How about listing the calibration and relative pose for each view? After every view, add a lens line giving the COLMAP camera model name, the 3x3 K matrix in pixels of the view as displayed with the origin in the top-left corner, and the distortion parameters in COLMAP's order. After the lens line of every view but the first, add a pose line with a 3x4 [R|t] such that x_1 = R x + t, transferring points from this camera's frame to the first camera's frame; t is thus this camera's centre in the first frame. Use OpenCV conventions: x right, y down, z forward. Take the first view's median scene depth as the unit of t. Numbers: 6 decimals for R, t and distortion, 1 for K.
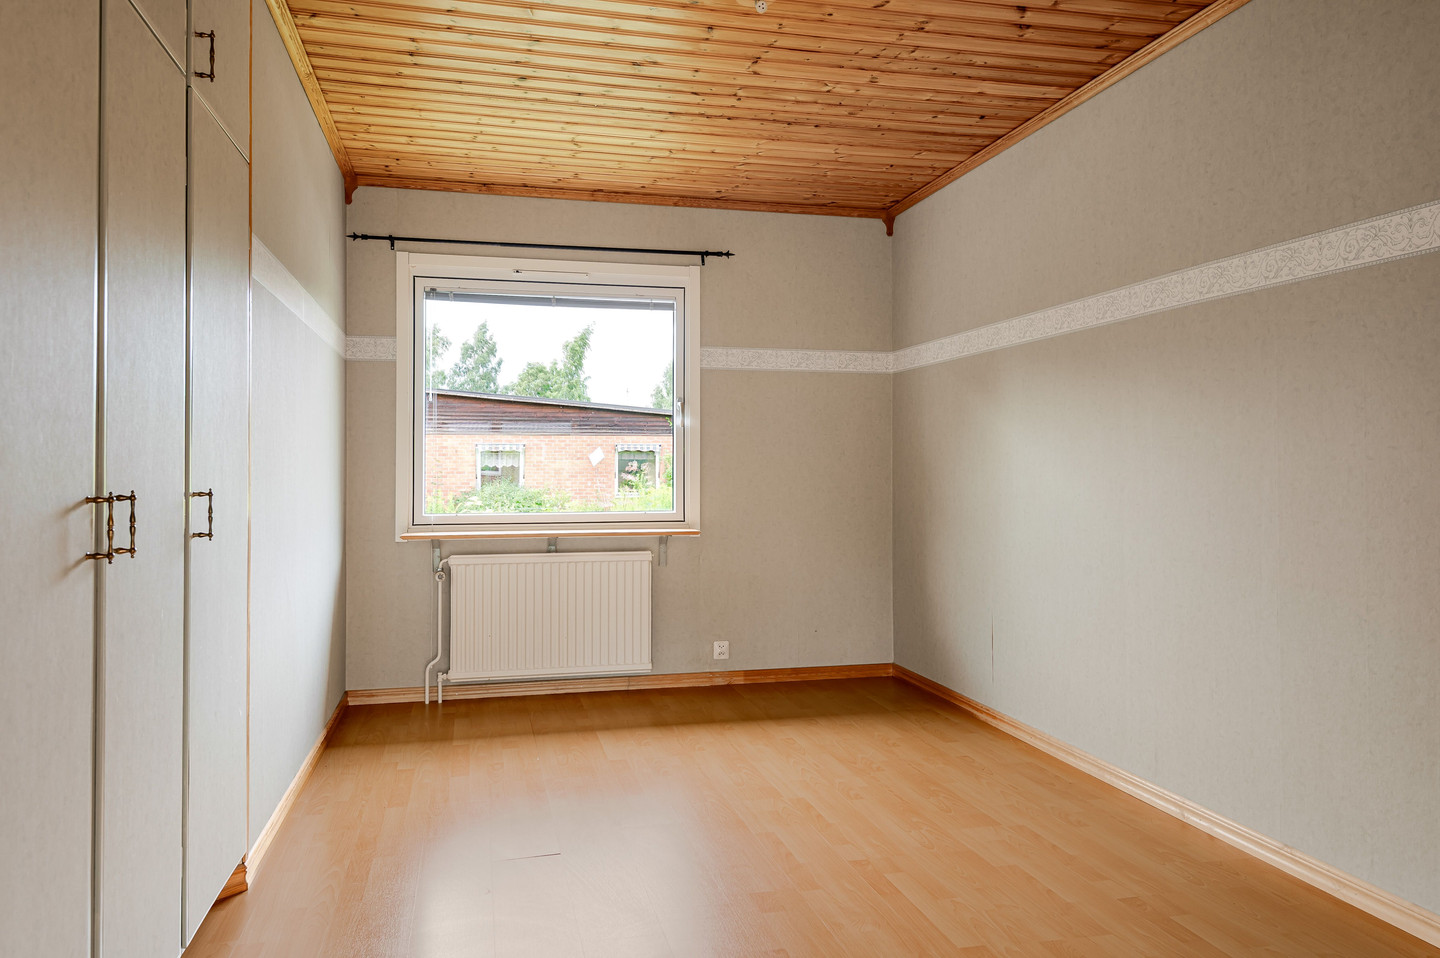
lens RADIAL K [[1025.5, 0, 720.0], [0, 1025.5, 479.0], [0, 0, 1]] dist [-0.008111, -0.001333]
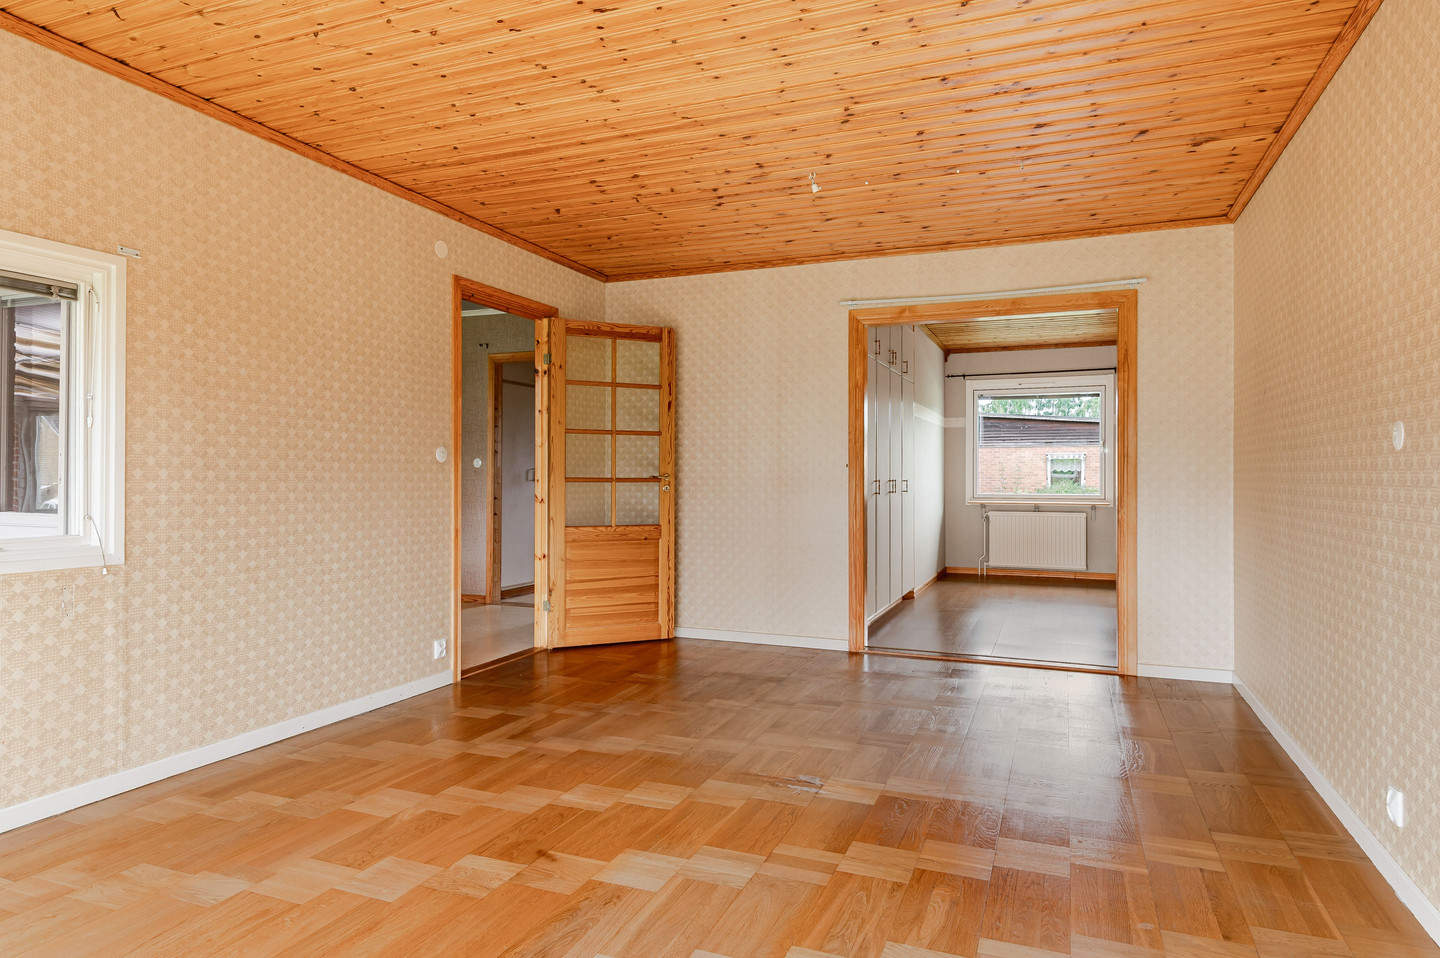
lens RADIAL K [[879.7, 0, 720.0], [0, 879.7, 479.0], [0, 0, 1]] dist [-0.002874, -0.000825]
pose [[0.819304, -0.001240, -0.573358, 0.371136], [0.000270, 0.999998, -0.001777, 0.004834], [0.573359, 0.001301, 0.819303, -0.957098]]
